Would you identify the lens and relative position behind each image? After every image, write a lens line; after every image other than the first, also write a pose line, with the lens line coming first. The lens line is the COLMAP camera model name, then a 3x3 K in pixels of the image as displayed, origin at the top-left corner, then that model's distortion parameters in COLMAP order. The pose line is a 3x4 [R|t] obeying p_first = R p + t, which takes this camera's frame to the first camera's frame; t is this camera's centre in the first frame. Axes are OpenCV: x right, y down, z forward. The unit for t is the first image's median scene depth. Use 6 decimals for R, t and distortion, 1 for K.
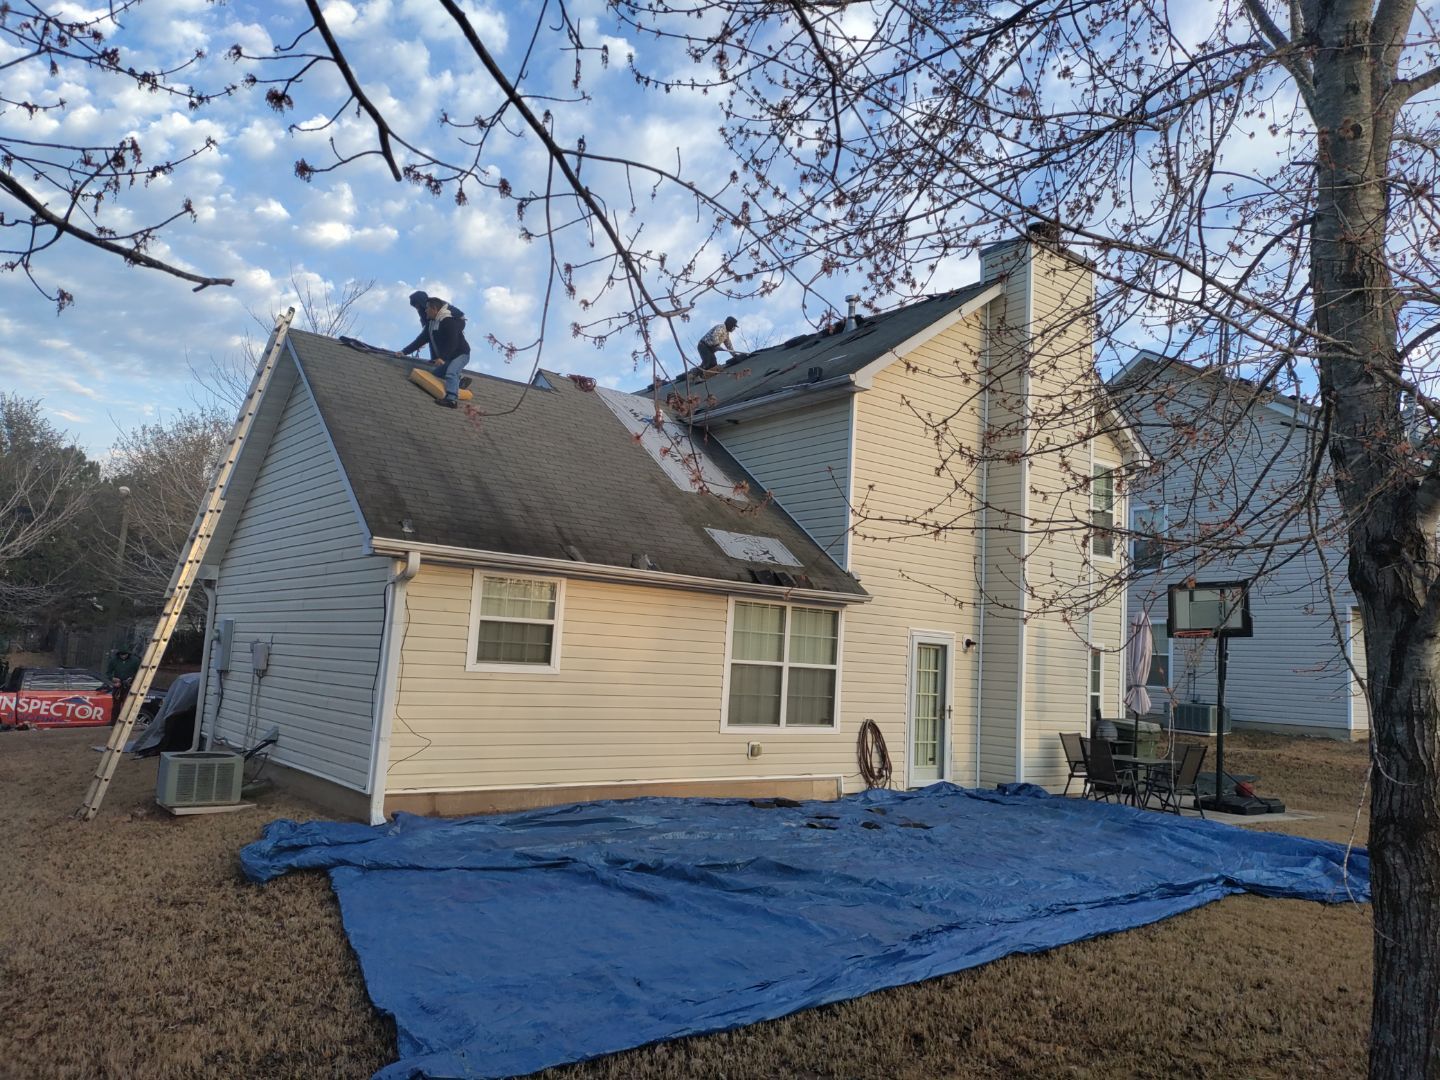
lens RADIAL K [[1057.0, 0, 721.4], [0, 1057.0, 549.1], [0, 0, 1]] dist [0.064420, -0.017088]
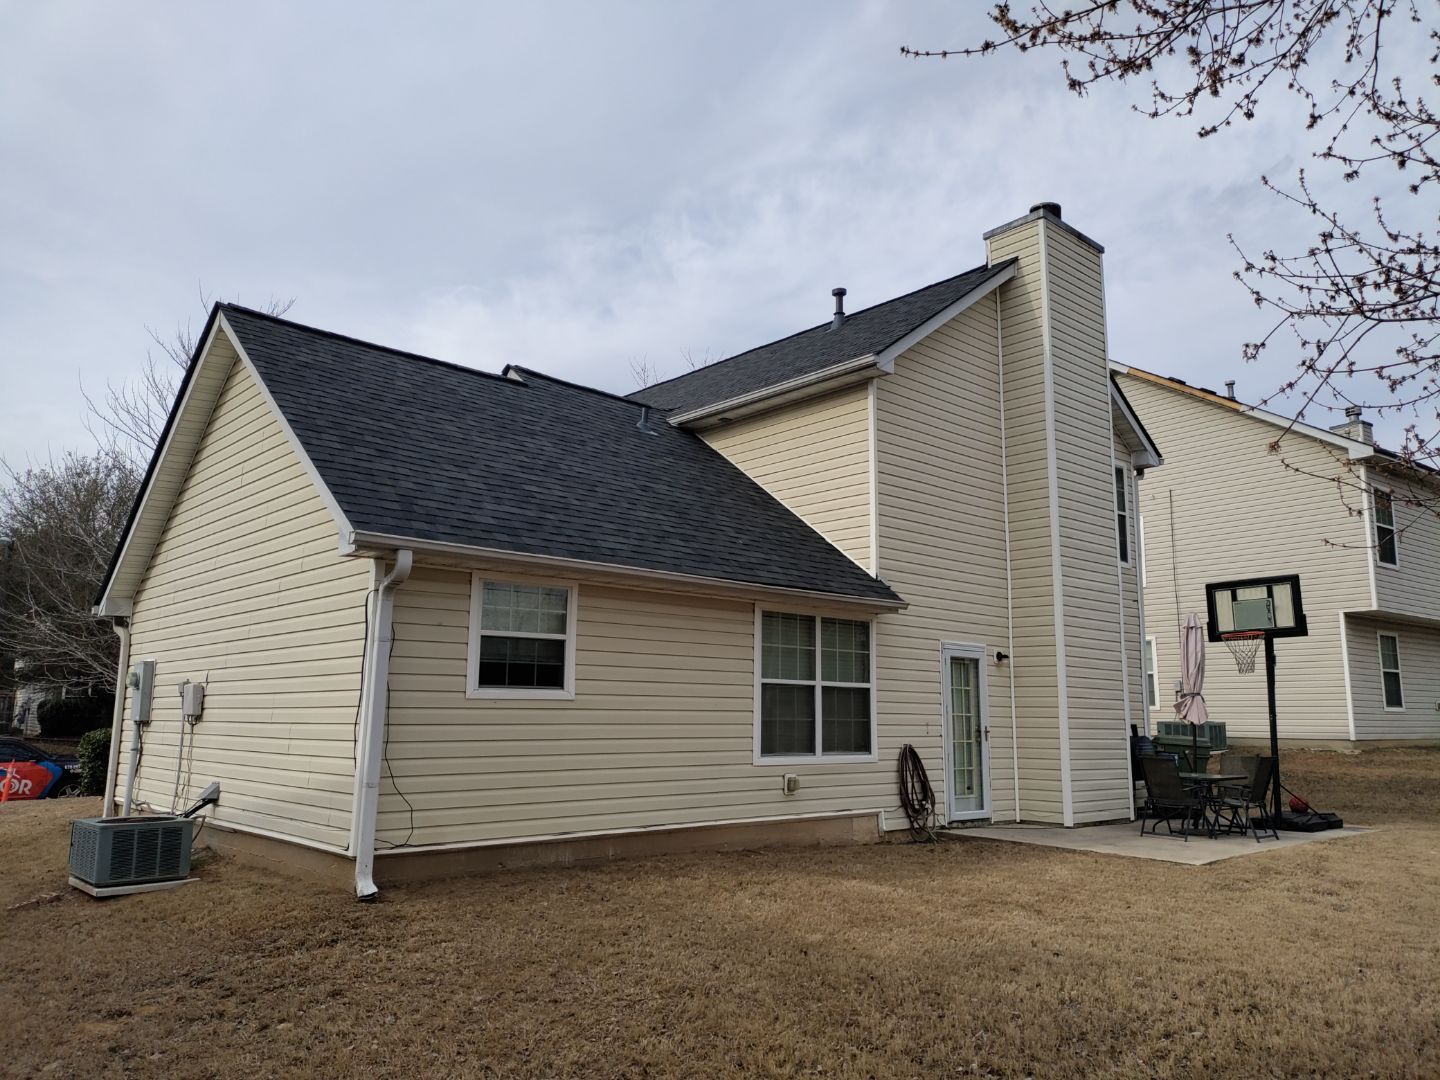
lens RADIAL K [[1057.0, 0, 723.8], [0, 1057.0, 544.8], [0, 0, 1]] dist [0.064420, -0.017088]
pose [[0.996041, -0.030468, 0.083515, -0.082997], [0.034709, 0.998156, -0.049803, 0.034645], [-0.081844, 0.052505, 0.995261, 0.128317]]
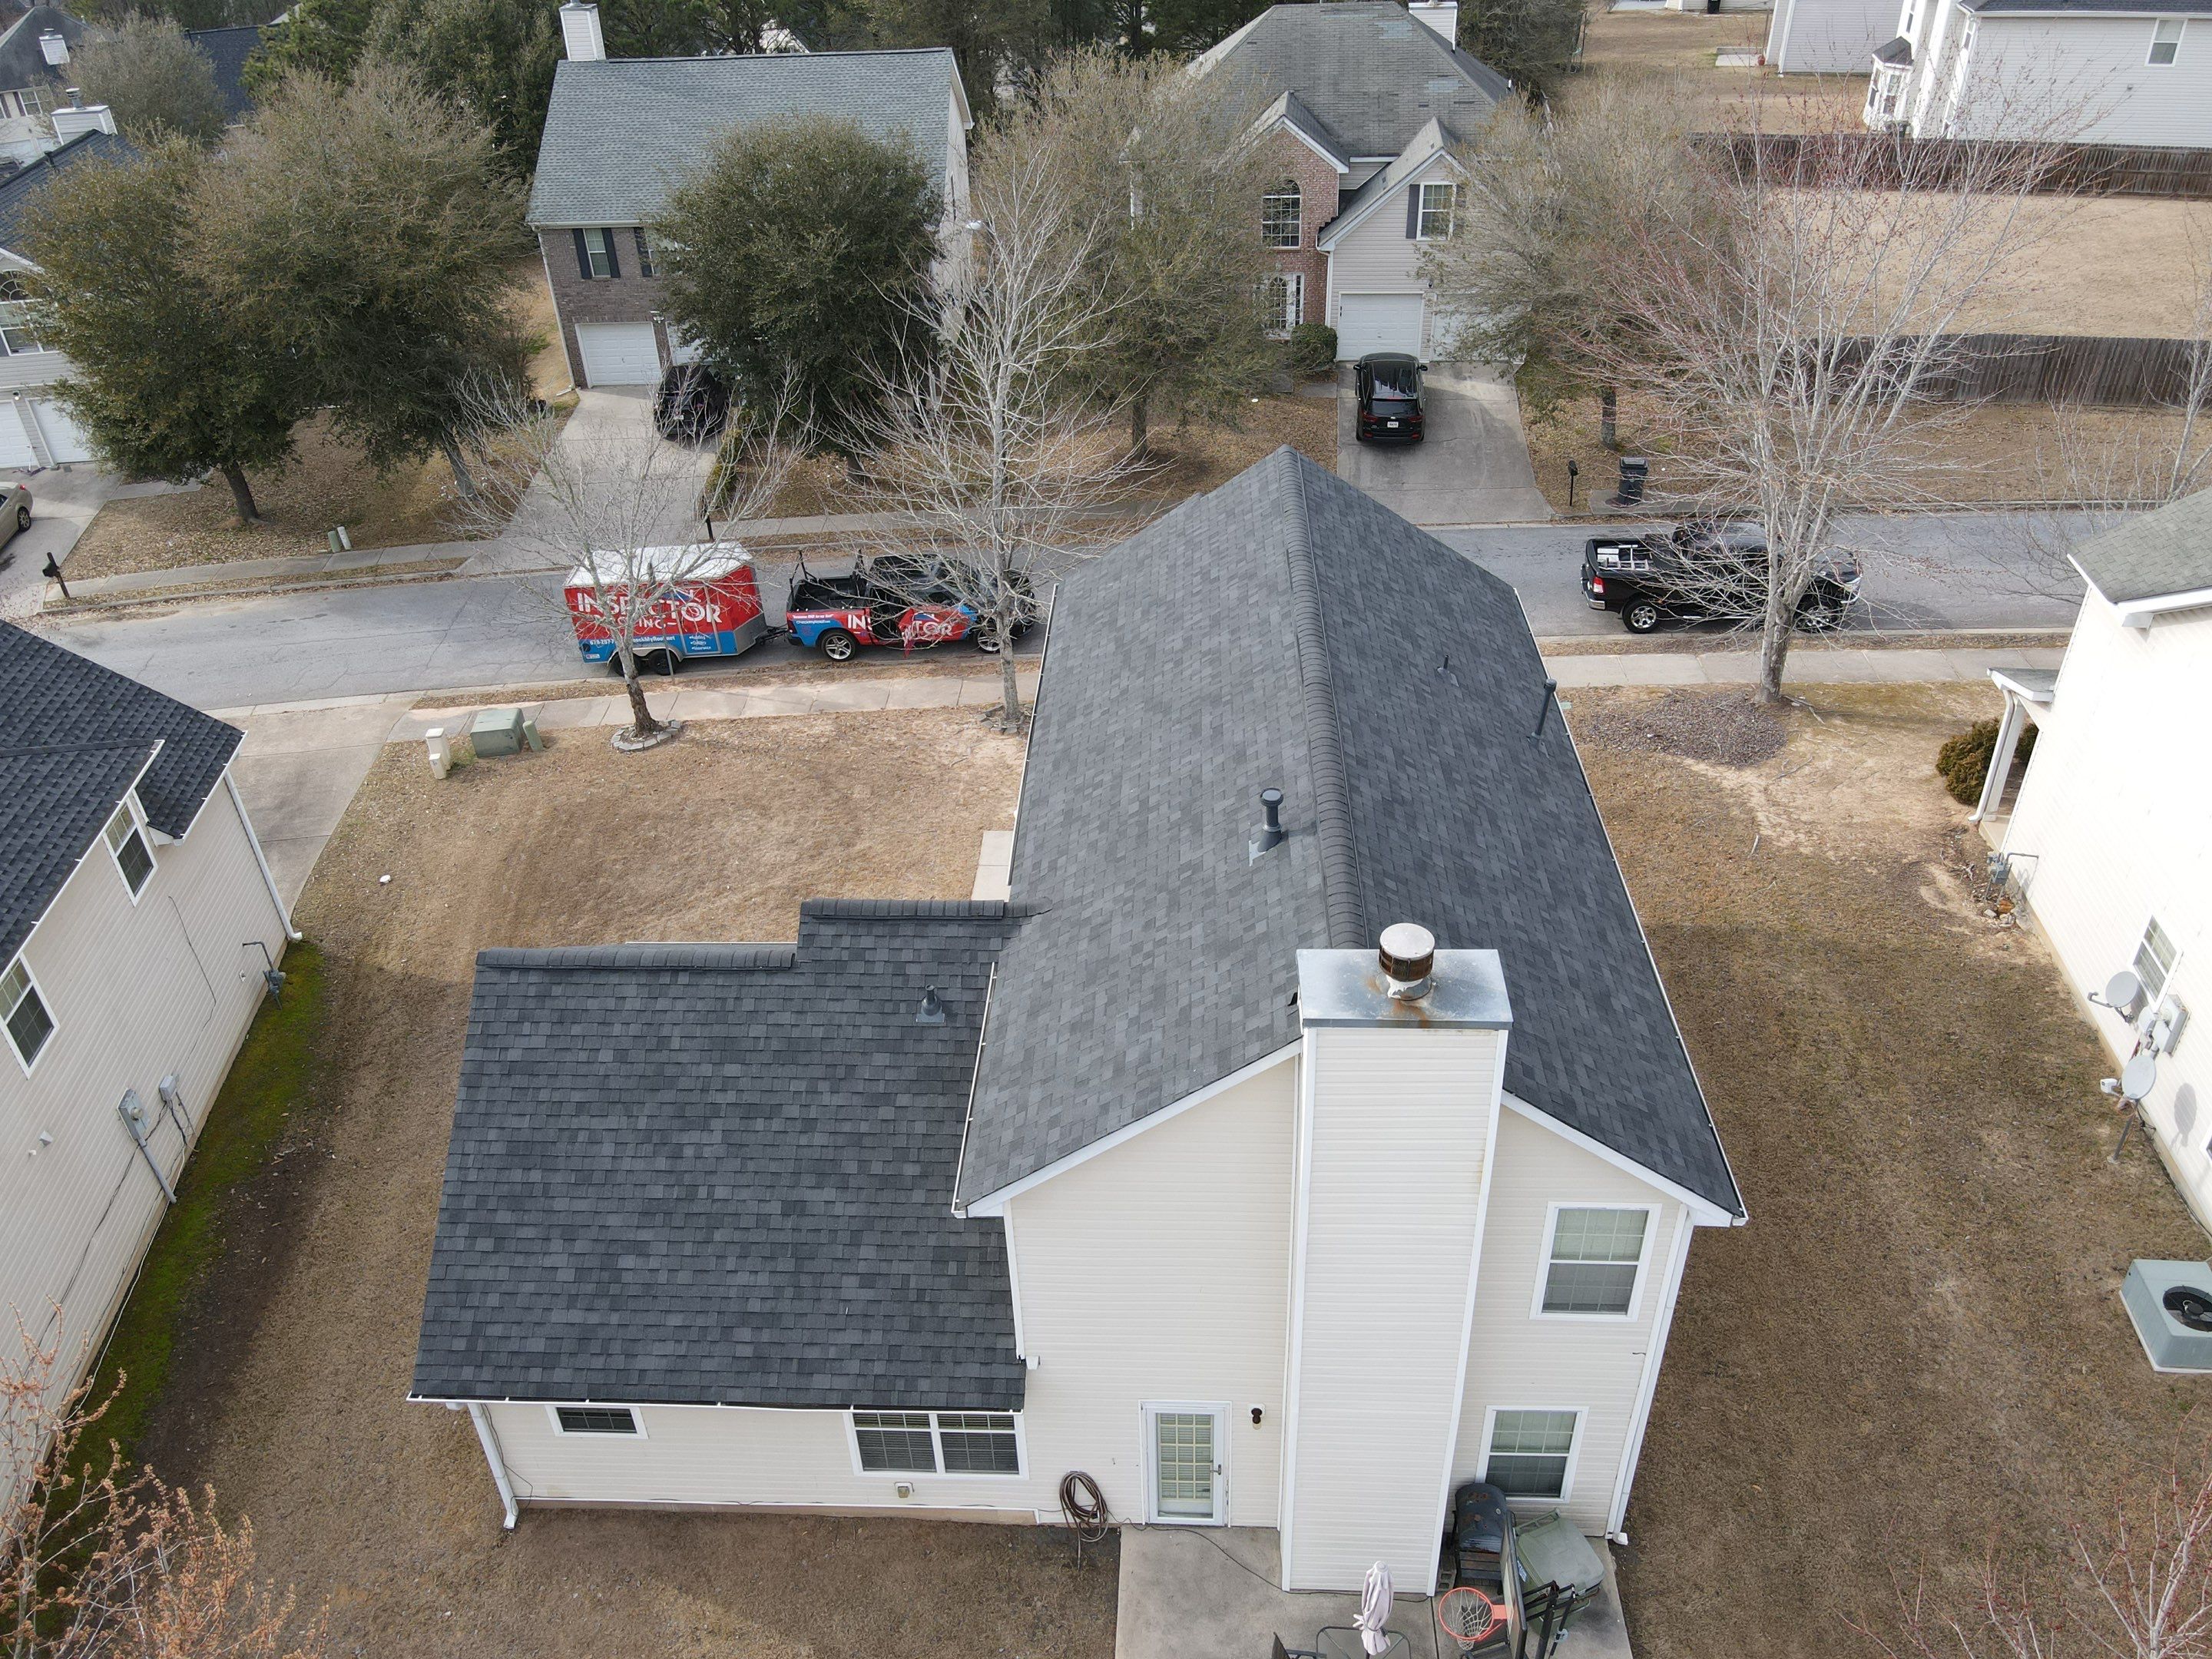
lens RADIAL K [[1629.1, 0, 1109.6], [0, 1629.1, 828.1], [0, 0, 1]] dist [-0.000646, 0.028399]
pose [[0.745020, 0.306008, -0.592709, 0.790914], [0.145052, 0.792978, 0.591732, -1.029489], [0.651080, -0.526826, 0.546397, 0.600519]]
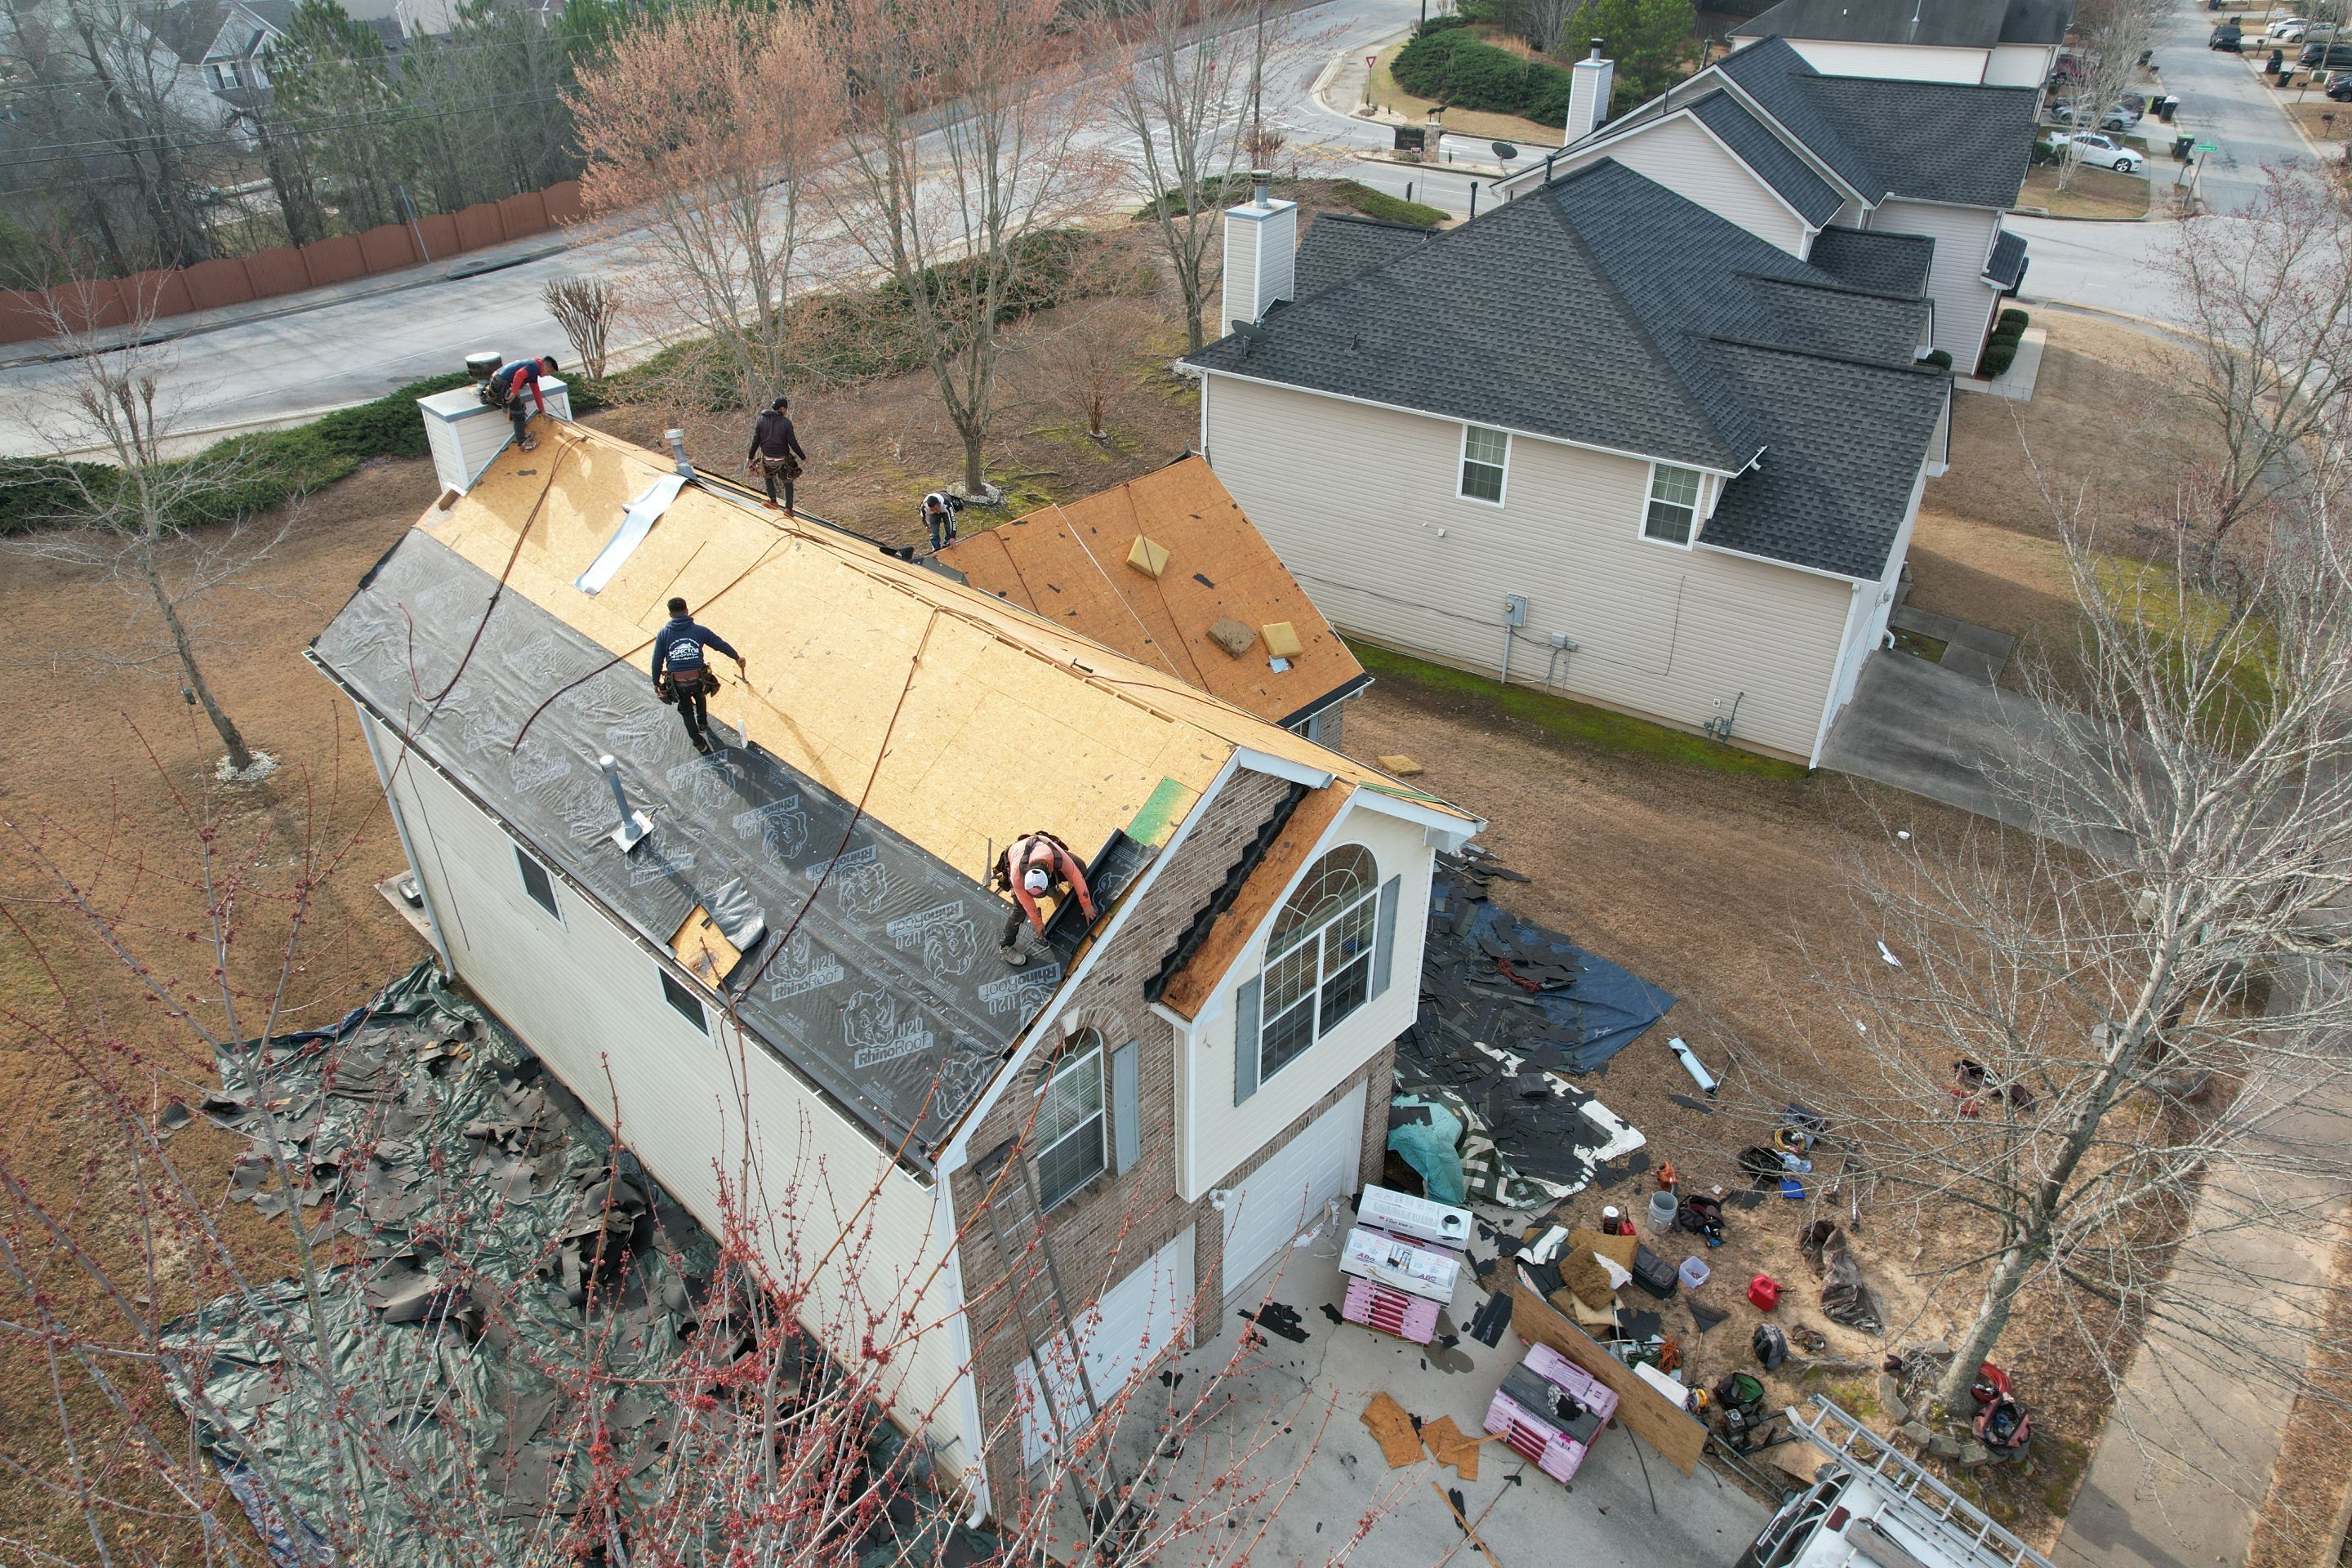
lens RADIAL K [[1506.2, 0, 1173.8], [0, 1506.2, 789.1], [0, 0, 1]] dist [-0.071381, 0.061002]
pose [[-0.991042, 0.028623, -0.130446, -0.105389], [-0.032310, 0.896357, 0.442155, -0.652039], [0.129582, 0.442409, -0.887402, 2.779482]]
